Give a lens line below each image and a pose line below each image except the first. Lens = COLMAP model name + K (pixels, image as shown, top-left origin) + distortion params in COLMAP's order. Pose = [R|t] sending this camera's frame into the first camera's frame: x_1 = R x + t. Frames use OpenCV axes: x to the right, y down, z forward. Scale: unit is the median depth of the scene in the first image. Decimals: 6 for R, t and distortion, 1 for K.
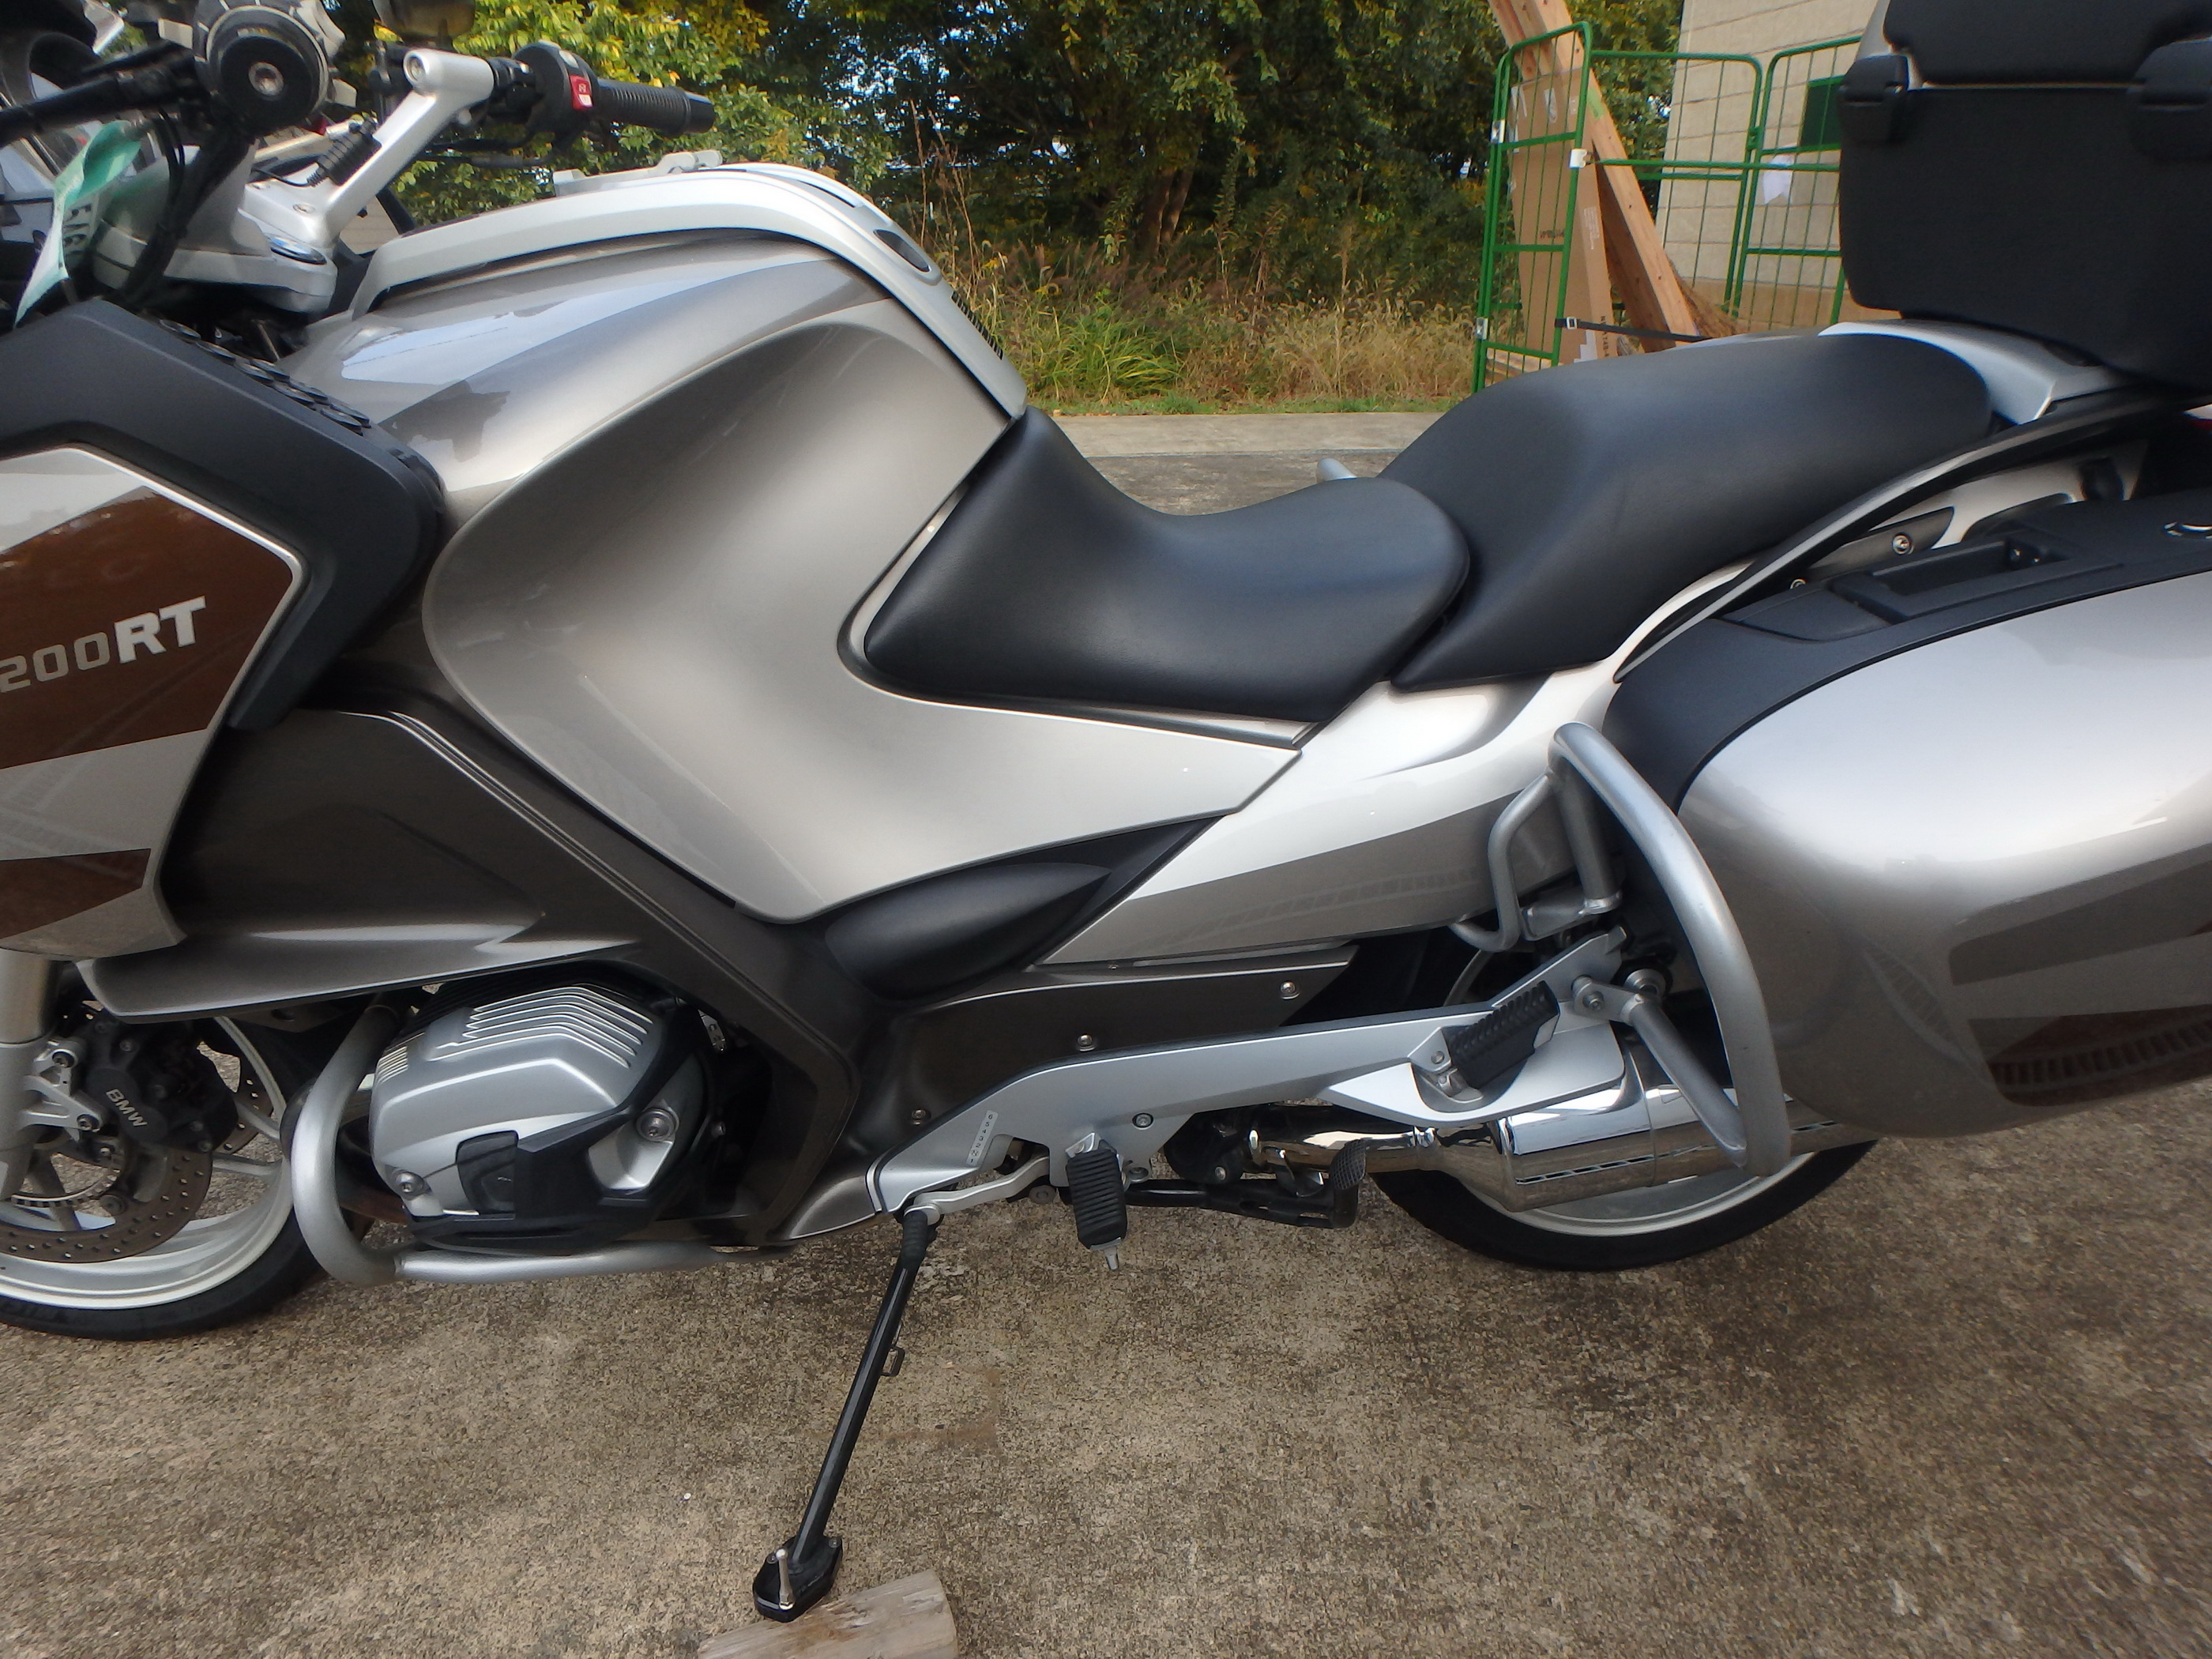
lens RADIAL K [[1385.1, 0, 1118.8], [0, 1385.1, 823.0], [0, 0, 1]] dist [-0.043768, 0.011609]
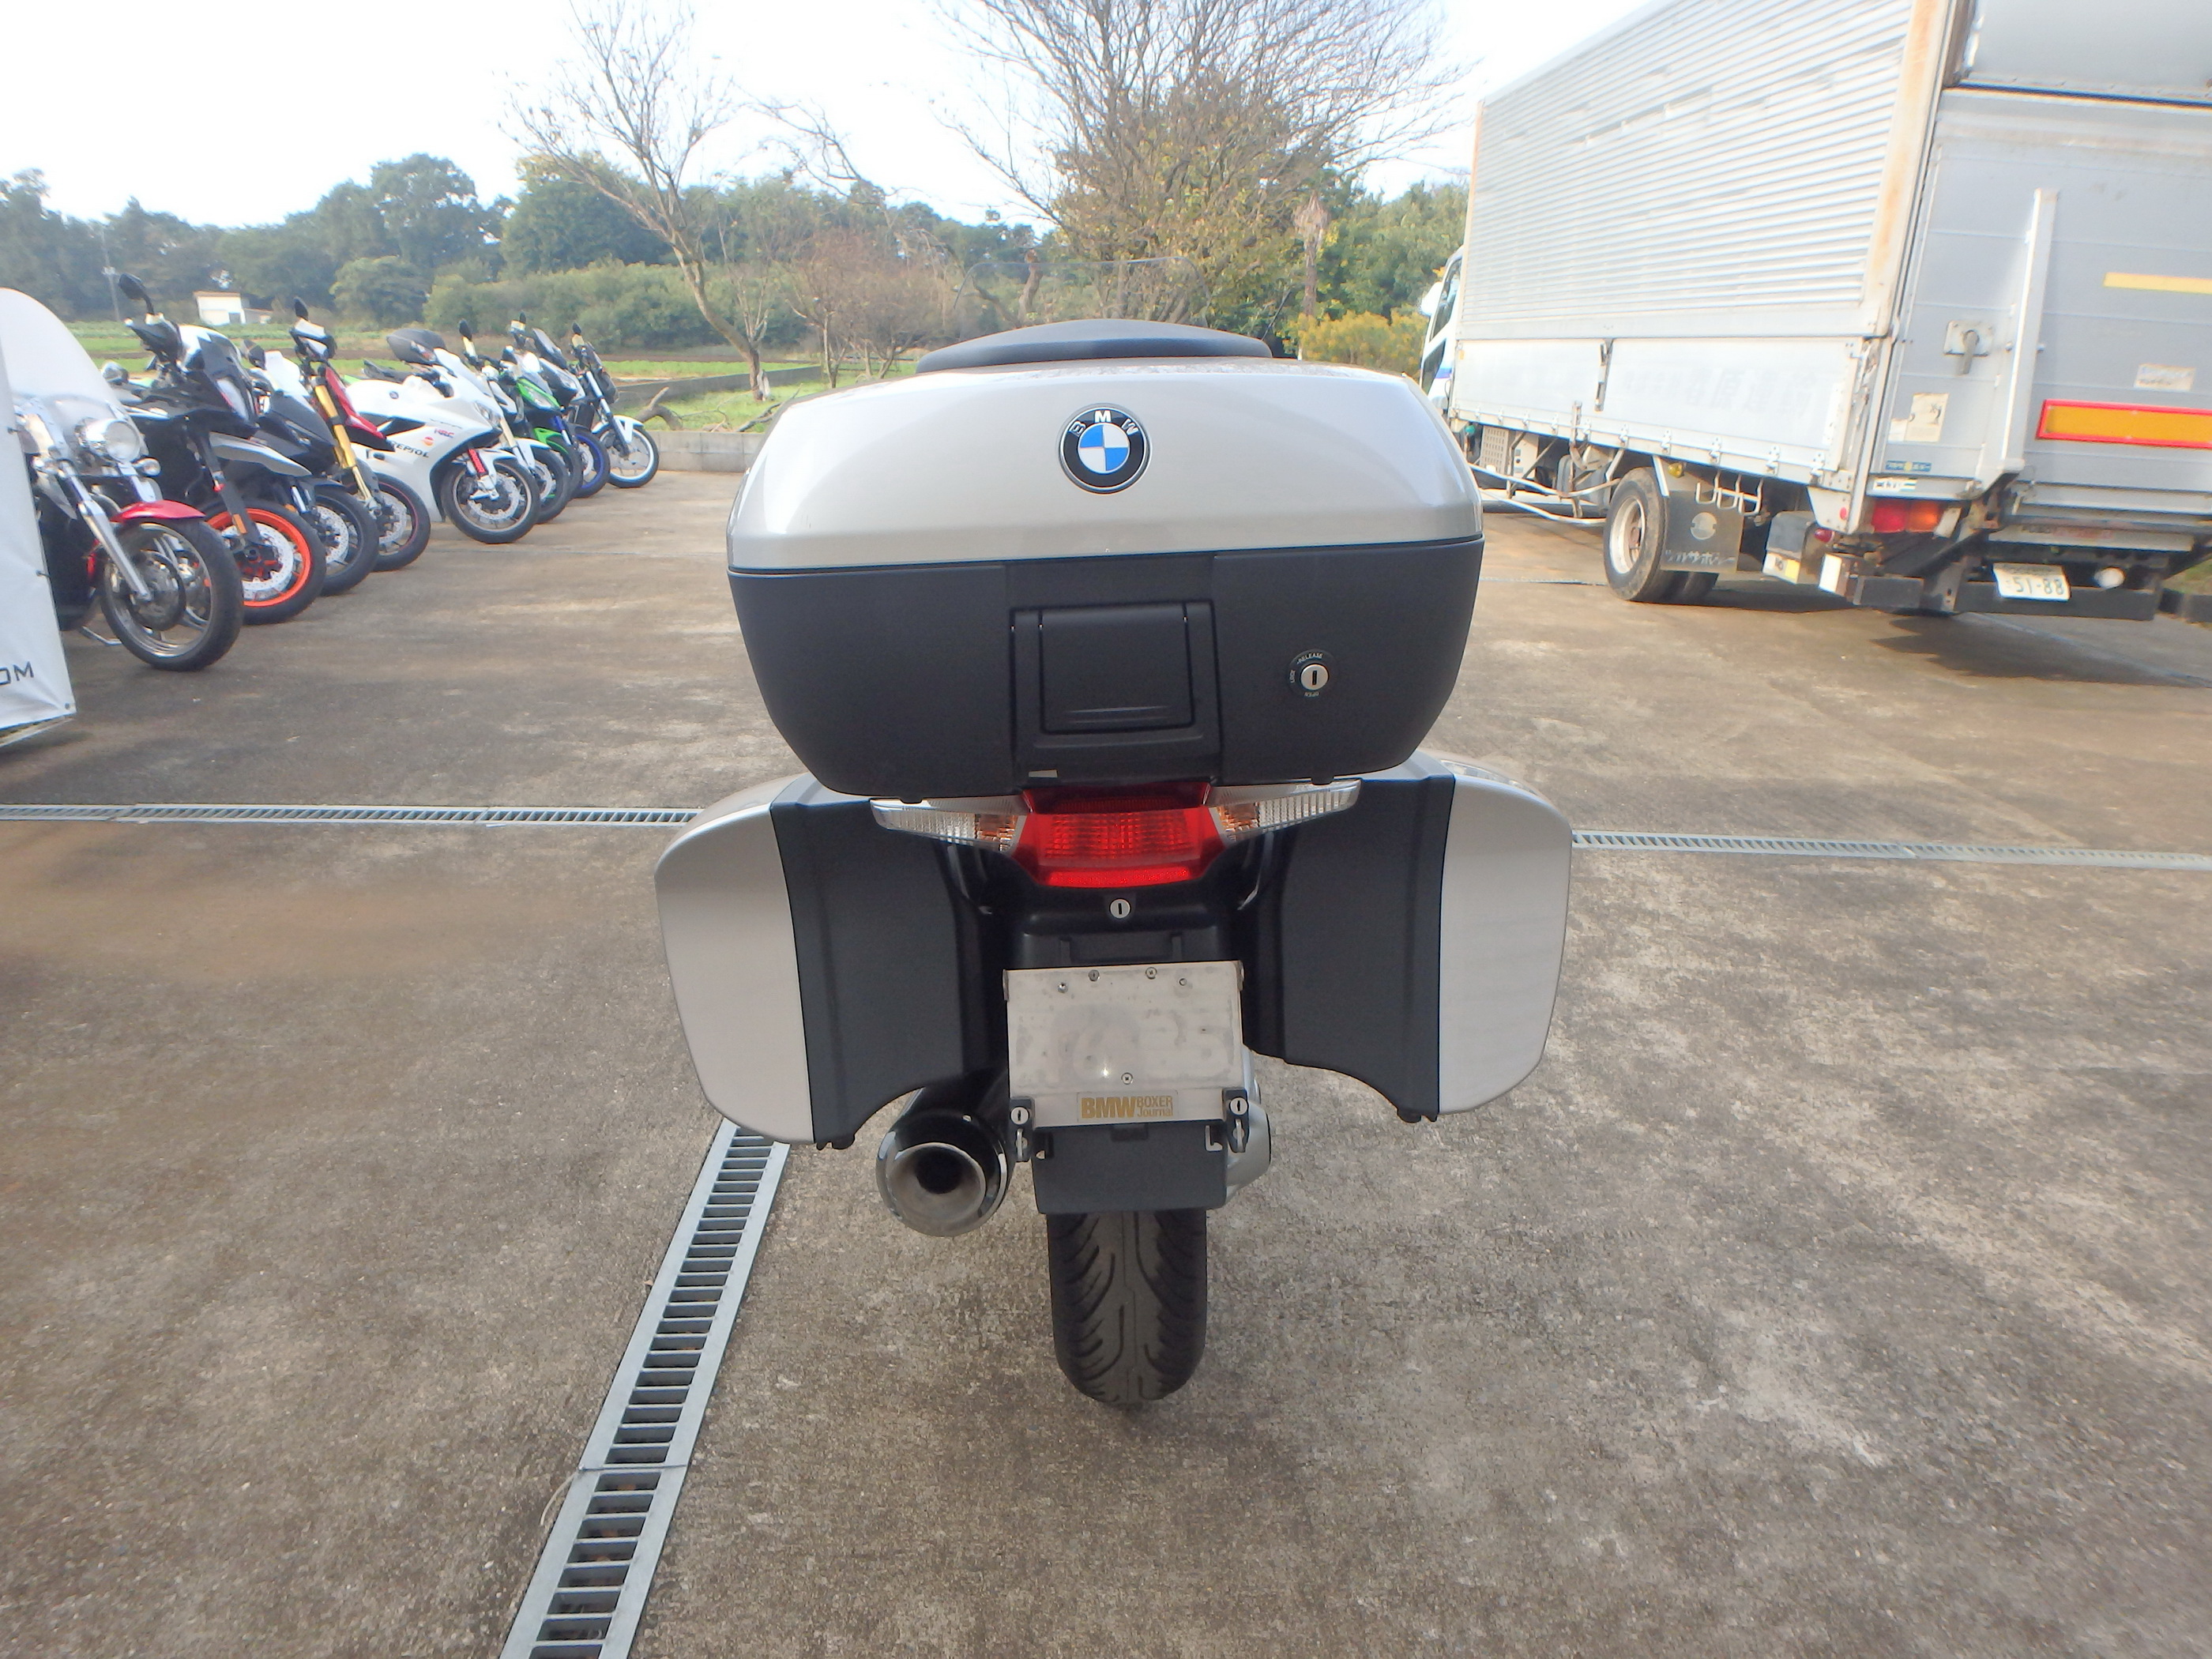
lens RADIAL K [[1385.1, 0, 1107.0], [0, 1385.1, 838.9], [0, 0, 1]] dist [-0.043768, 0.011609]
pose [[-0.061310, 0.341492, -0.937883, 1.727446], [-0.438629, 0.834836, 0.332645, -0.625031], [0.896574, 0.431777, 0.098604, 0.834768]]
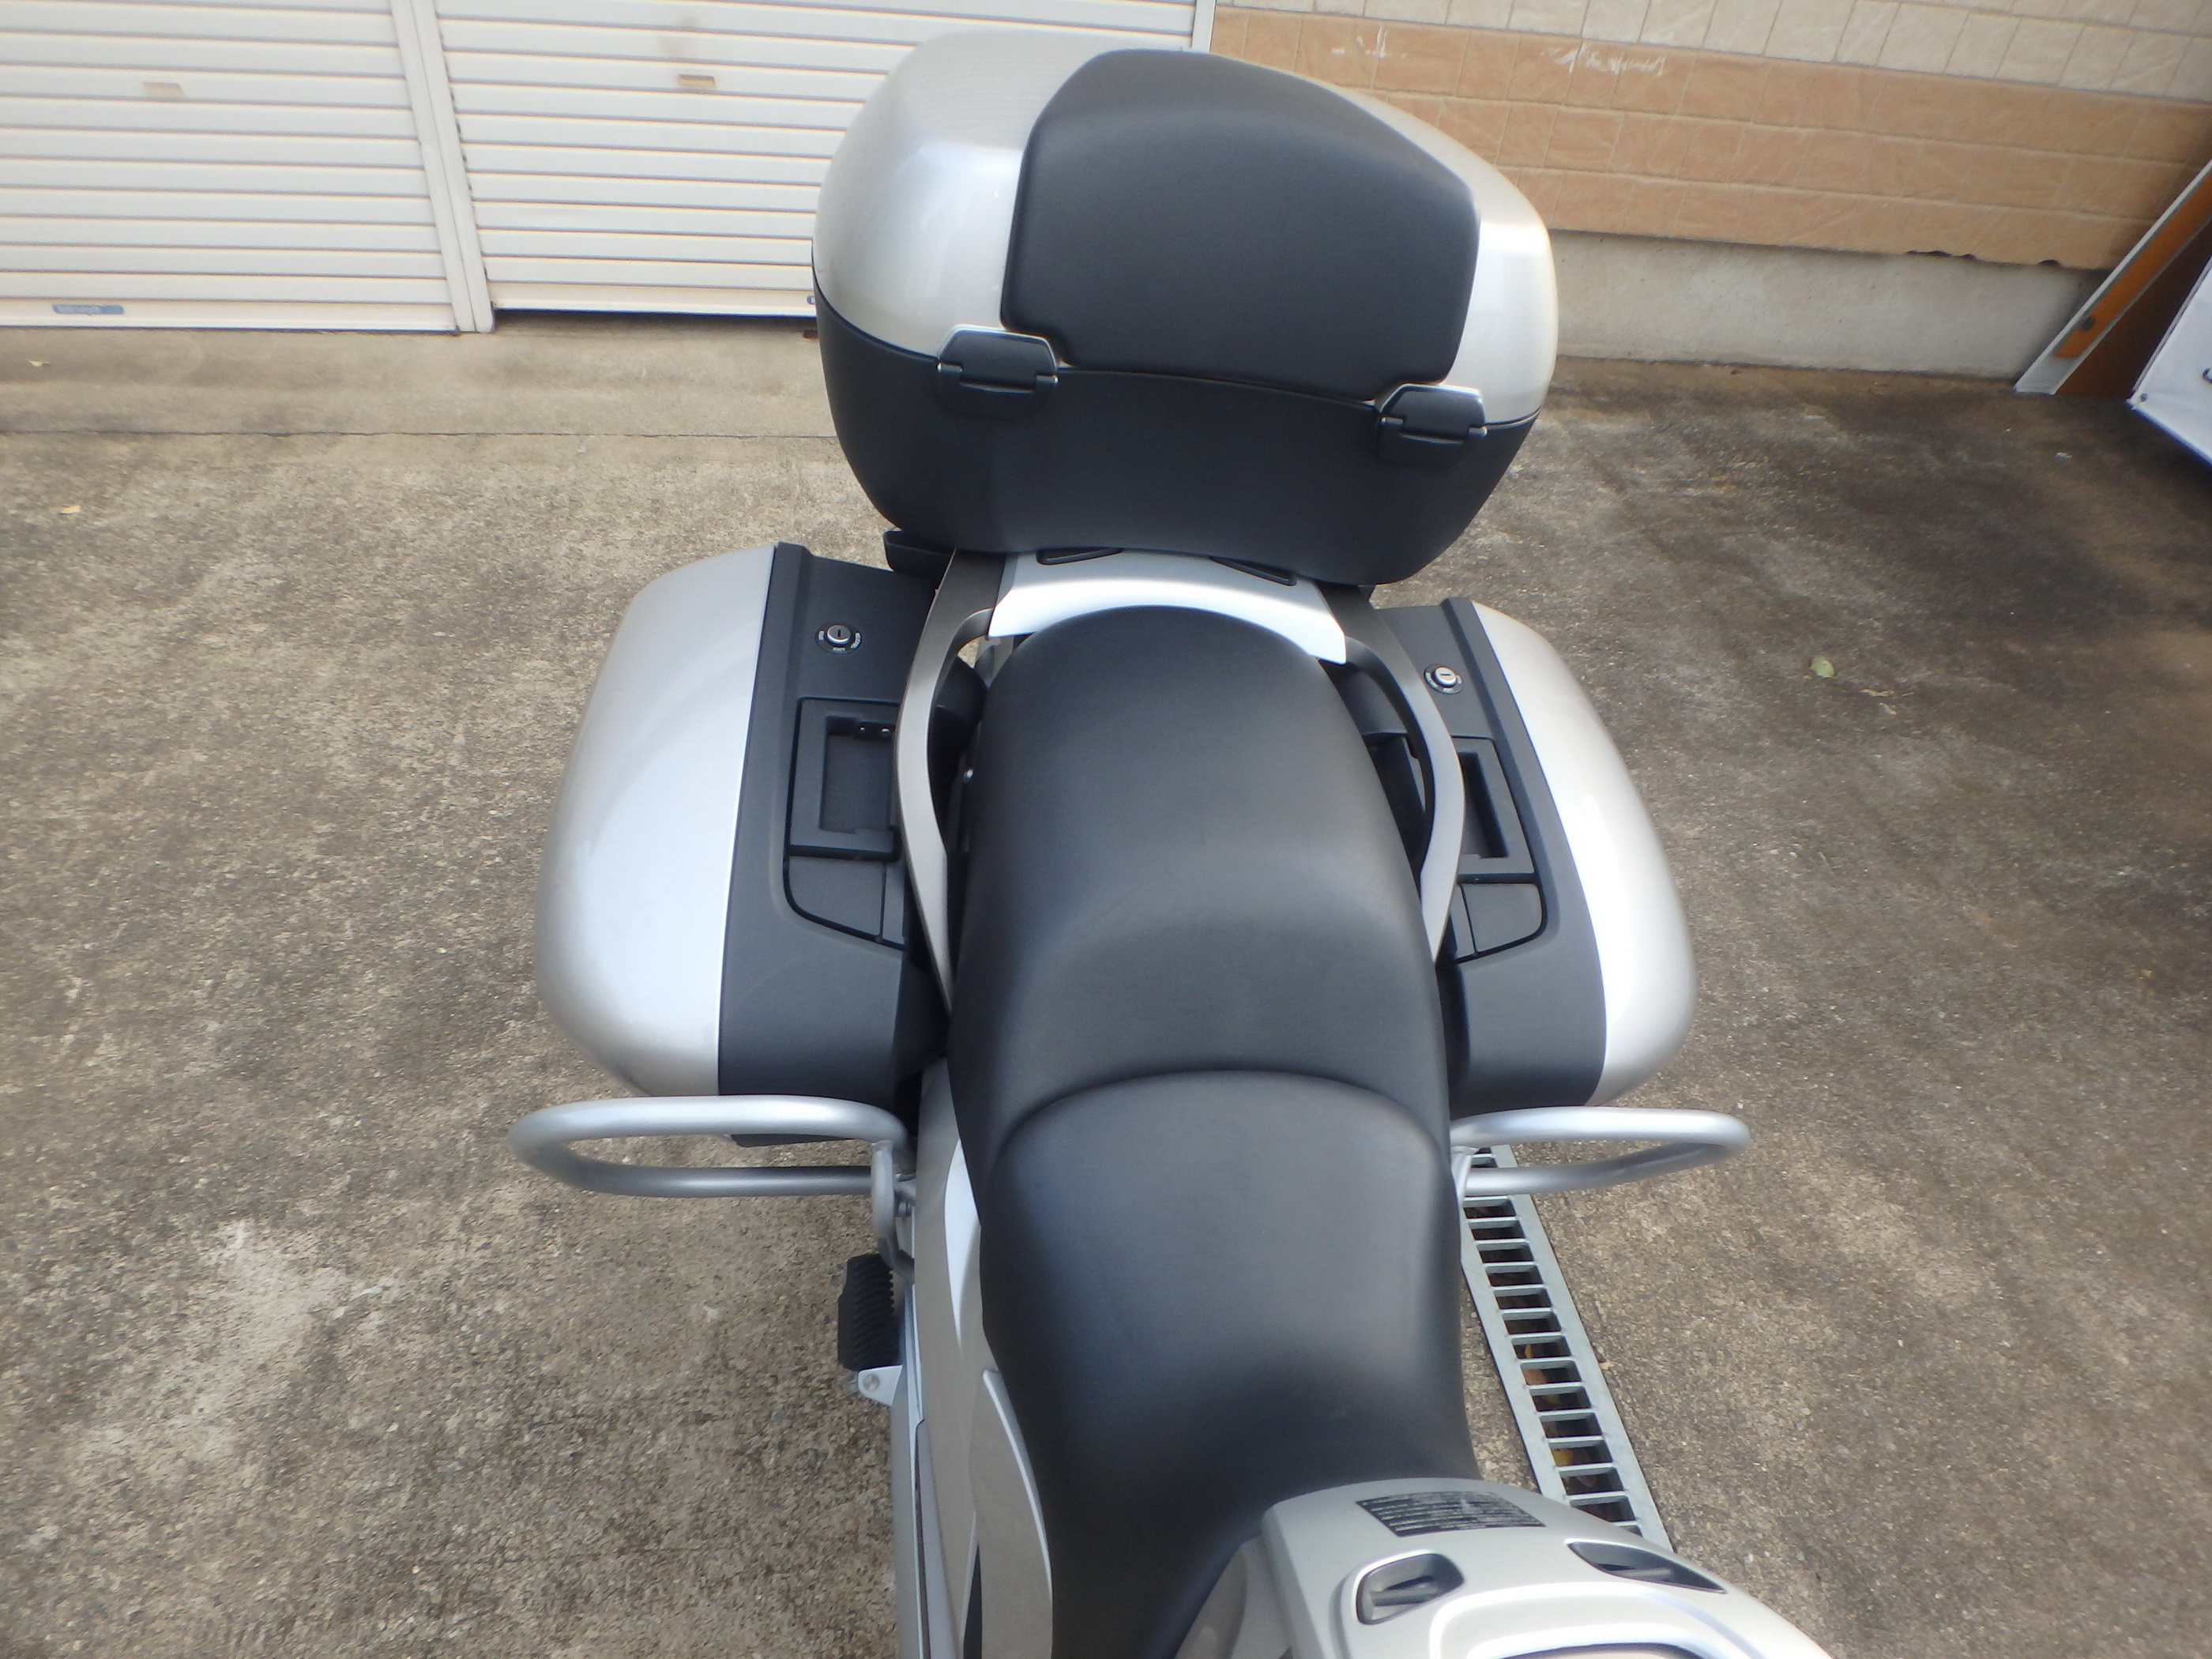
lens RADIAL K [[1455.5, 0, 1130.2], [0, 1455.5, 824.6], [0, 0, 1]] dist [-0.027189, 0.003228]
pose [[-0.045390, -0.675699, 0.735779, -0.308910], [0.307873, 0.691224, 0.653776, -0.893140], [-0.950344, 0.256201, 0.176654, 0.794221]]
